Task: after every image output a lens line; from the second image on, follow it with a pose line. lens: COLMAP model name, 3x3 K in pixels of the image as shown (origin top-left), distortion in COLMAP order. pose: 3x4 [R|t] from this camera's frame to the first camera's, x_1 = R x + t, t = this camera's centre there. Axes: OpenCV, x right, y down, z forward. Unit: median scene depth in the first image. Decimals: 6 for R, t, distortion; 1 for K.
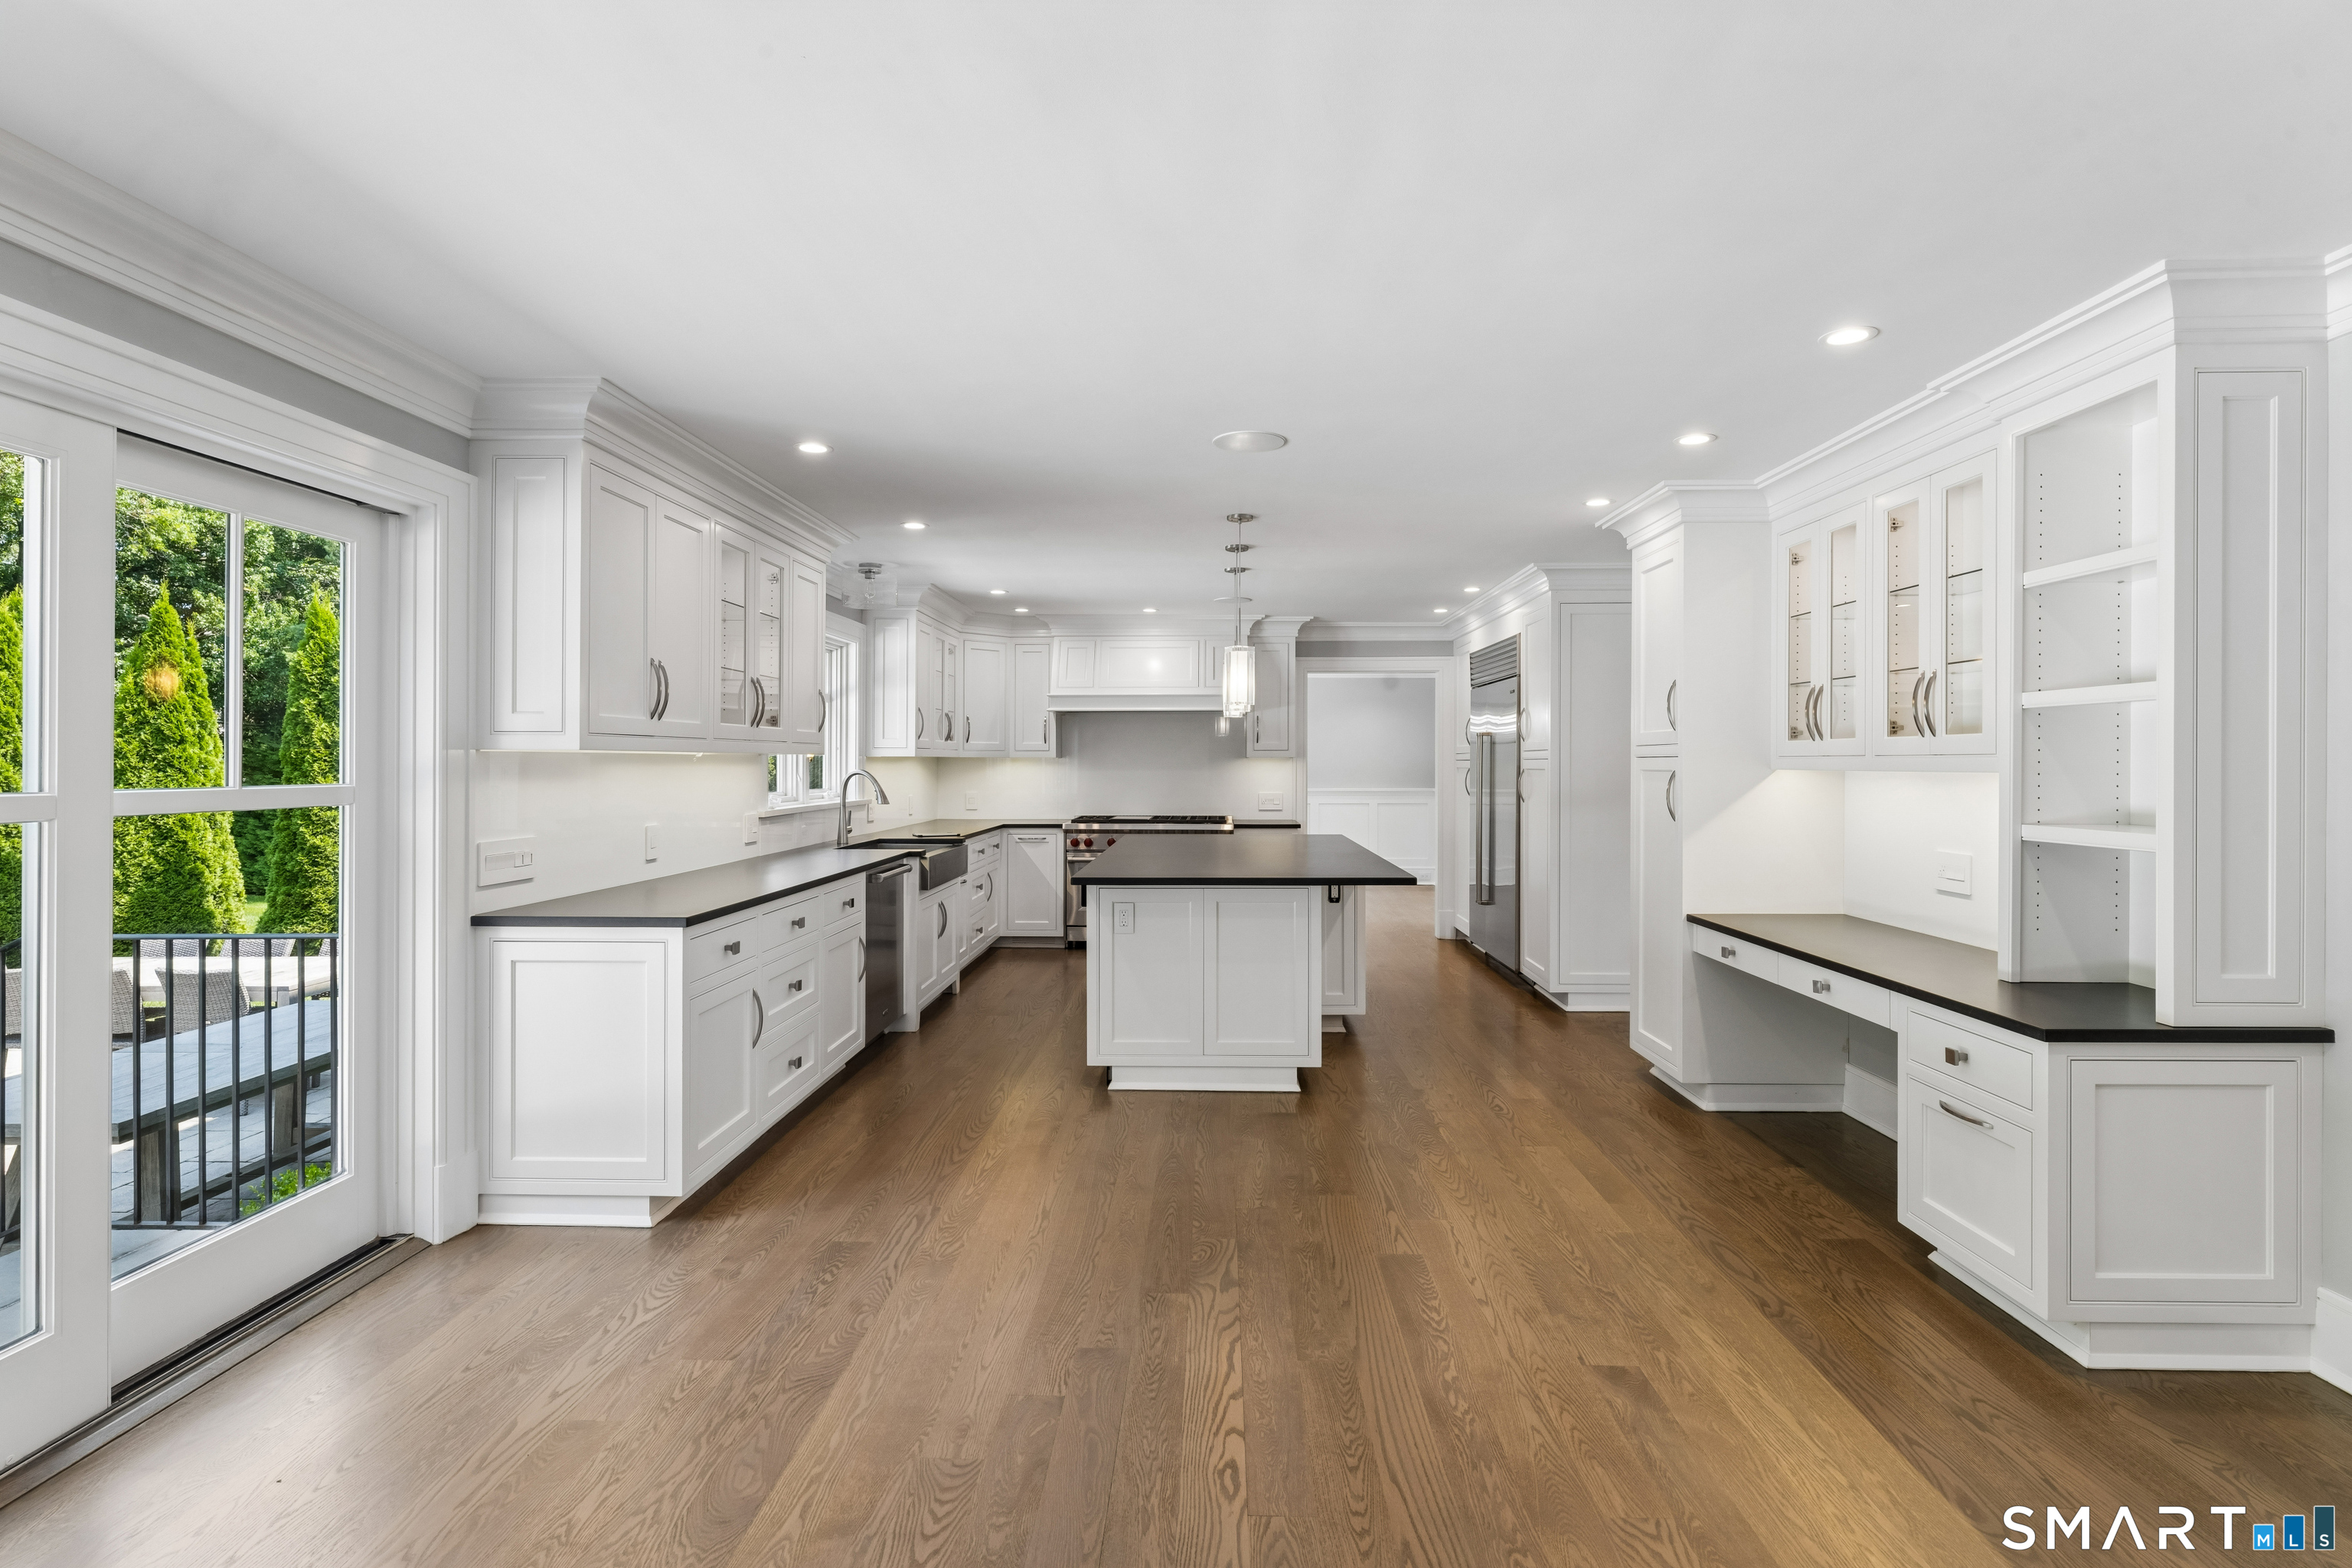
lens RADIAL K [[1151.4, 0, 1177.5], [0, 1151.4, 777.2], [0, 0, 1]] dist [-0.000121, -0.000007]
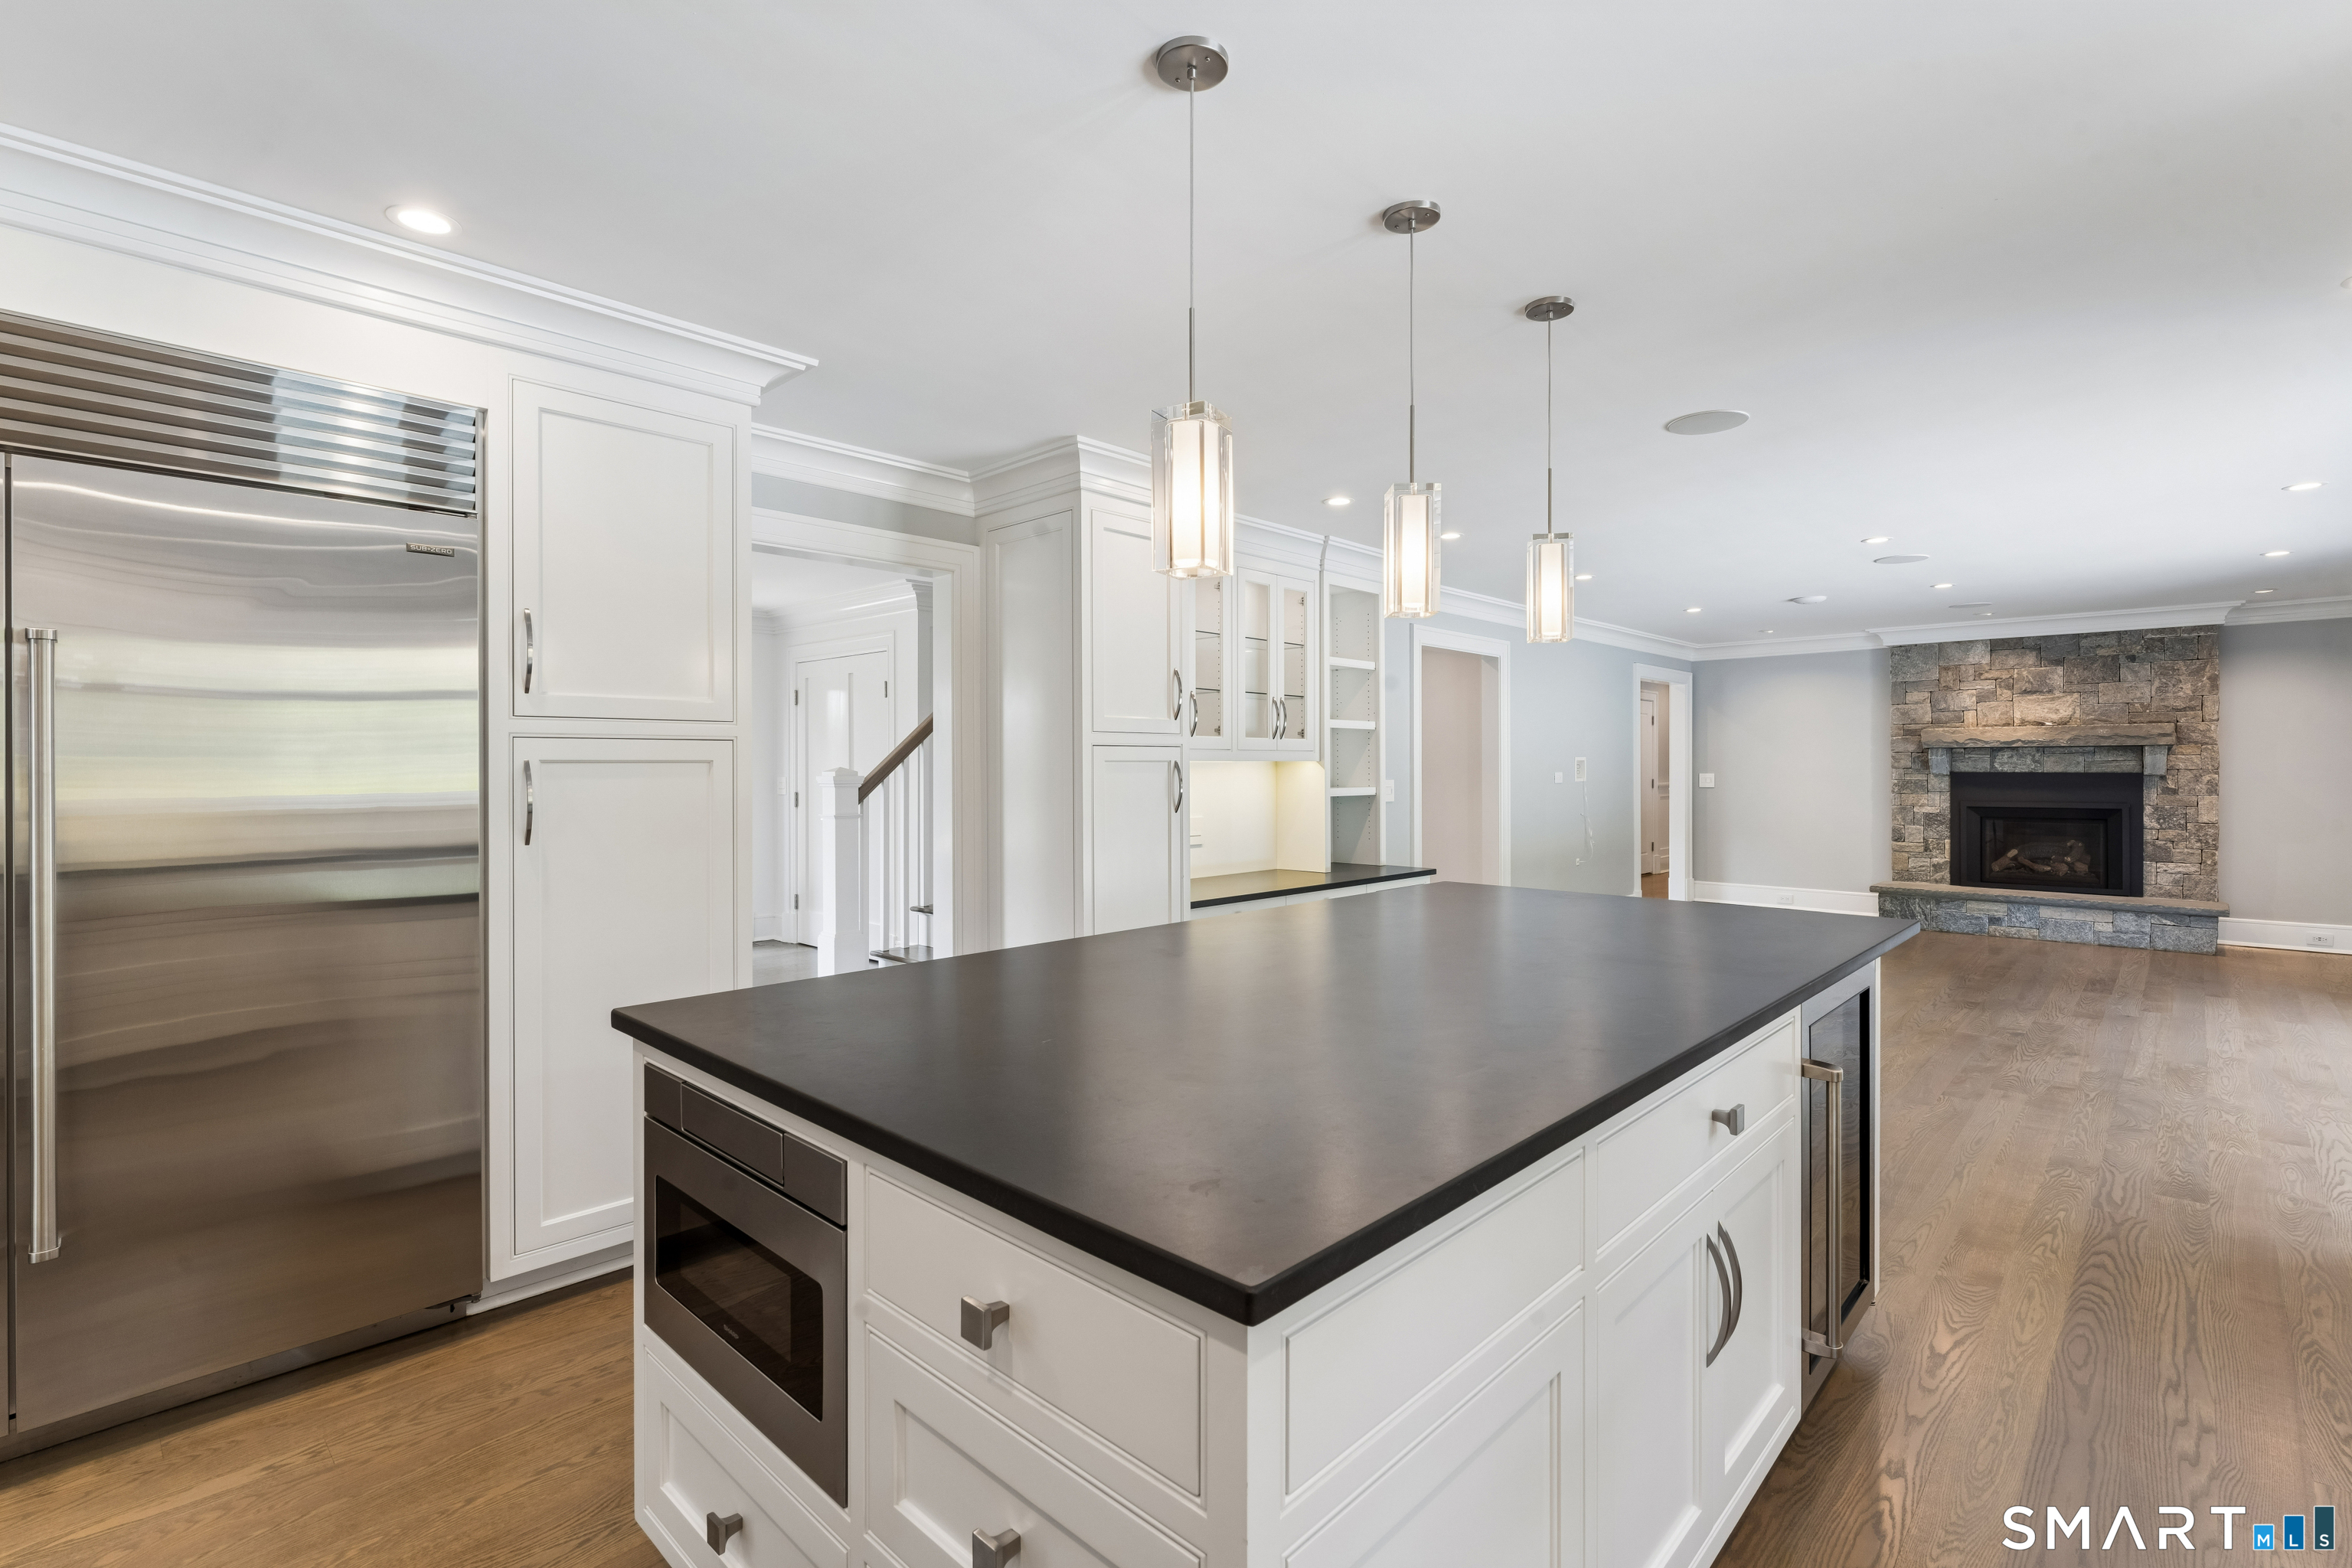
lens RADIAL K [[1080.1, 0, 1180.6], [0, 1080.1, 777.8], [0, 0, 1]] dist [-0.000677, 0.000197]
pose [[-0.744696, -0.004883, 0.667386, -0.272472], [0.000946, 0.999965, 0.008371, 0.006811], [-0.667403, 0.006865, -0.744665, 2.489658]]
